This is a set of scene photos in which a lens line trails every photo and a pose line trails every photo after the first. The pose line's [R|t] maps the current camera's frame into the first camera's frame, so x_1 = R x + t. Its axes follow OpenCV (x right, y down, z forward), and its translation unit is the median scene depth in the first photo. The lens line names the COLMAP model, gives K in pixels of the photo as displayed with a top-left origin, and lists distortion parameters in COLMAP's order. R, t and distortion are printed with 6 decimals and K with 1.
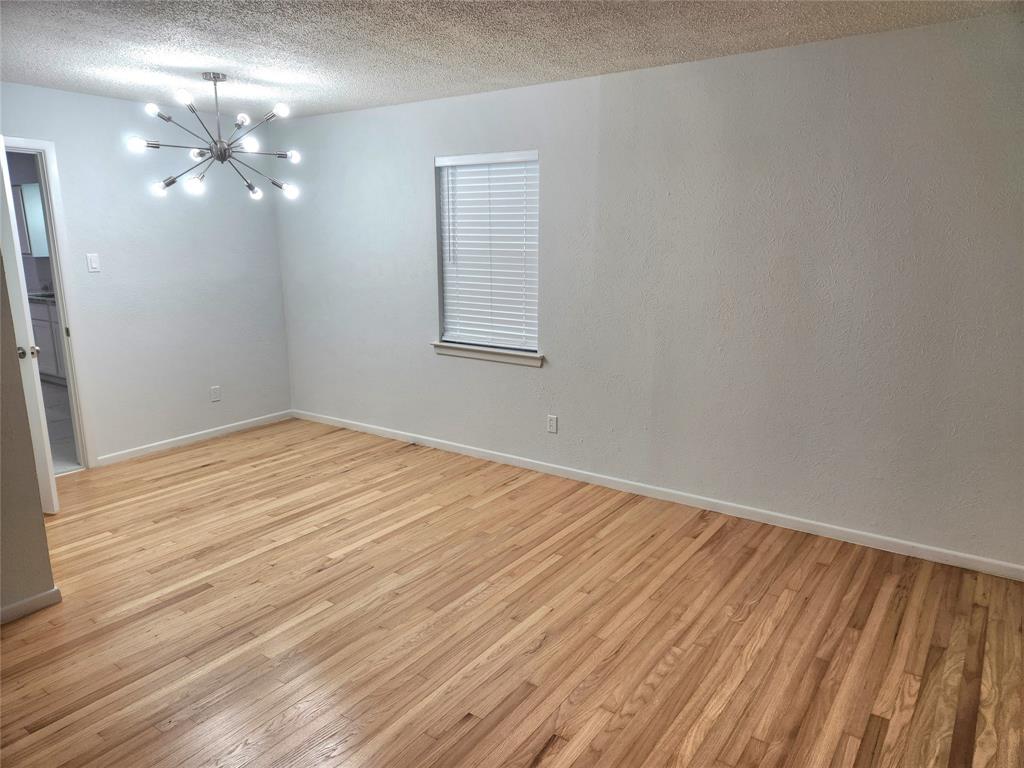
lens RADIAL K [[679.8, 0, 517.3], [0, 679.8, 385.1], [0, 0, 1]] dist [0.074191, -0.059087]
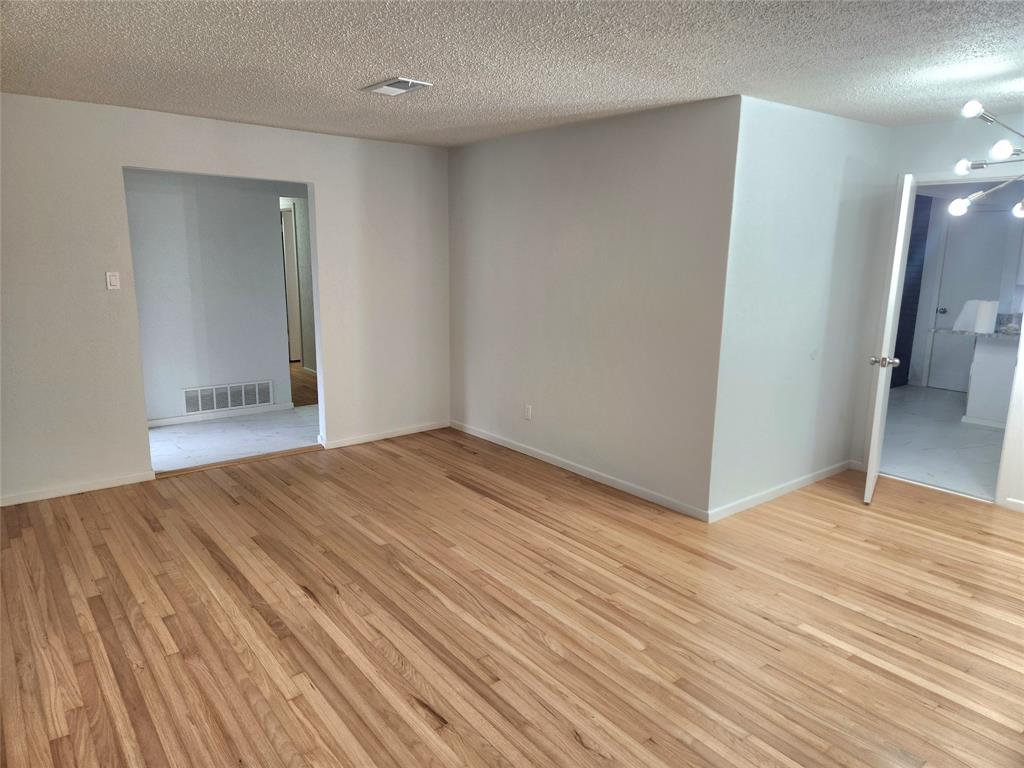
lens RADIAL K [[679.8, 0, 513.2], [0, 679.8, 386.3], [0, 0, 1]] dist [0.074191, -0.059087]
pose [[-0.283691, 0.187184, -0.940469, 0.533922], [-0.213683, 0.943762, 0.252297, -0.160851], [0.934804, 0.272537, -0.227739, 0.682835]]
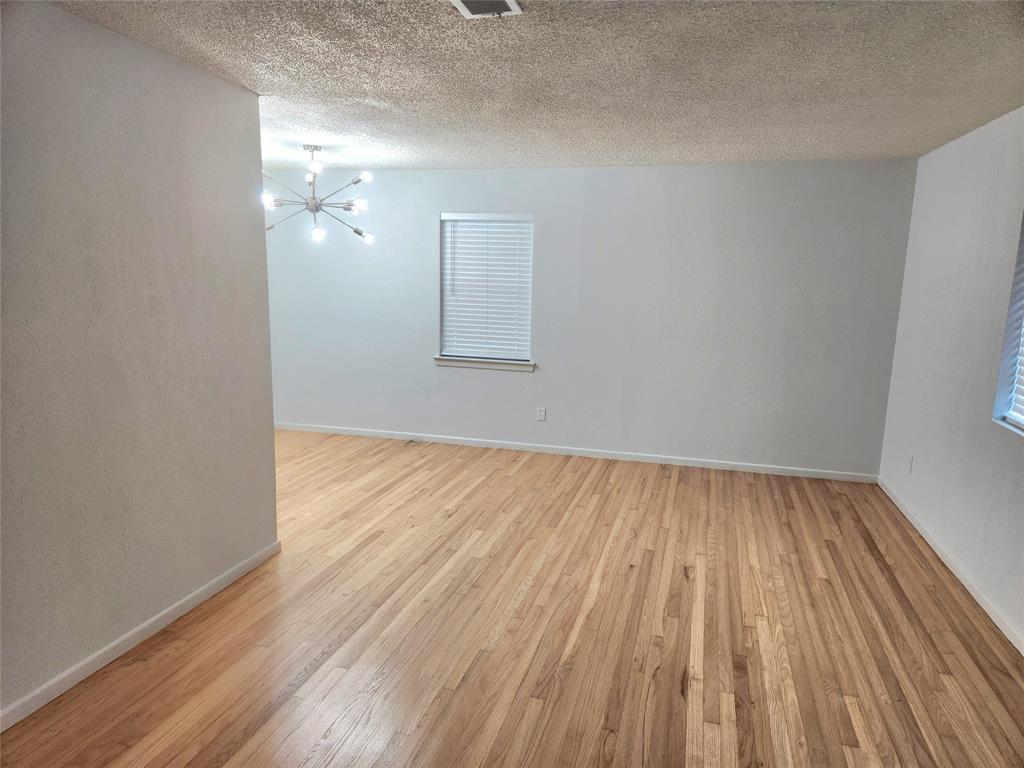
lens RADIAL K [[679.8, 0, 509.2], [0, 679.8, 382.4], [0, 0, 1]] dist [0.074191, -0.059087]
pose [[0.944345, -0.031123, 0.327481, -0.520494], [0.047167, 0.998038, -0.041164, 0.055019], [-0.325558, 0.054319, 0.943961, -0.288218]]
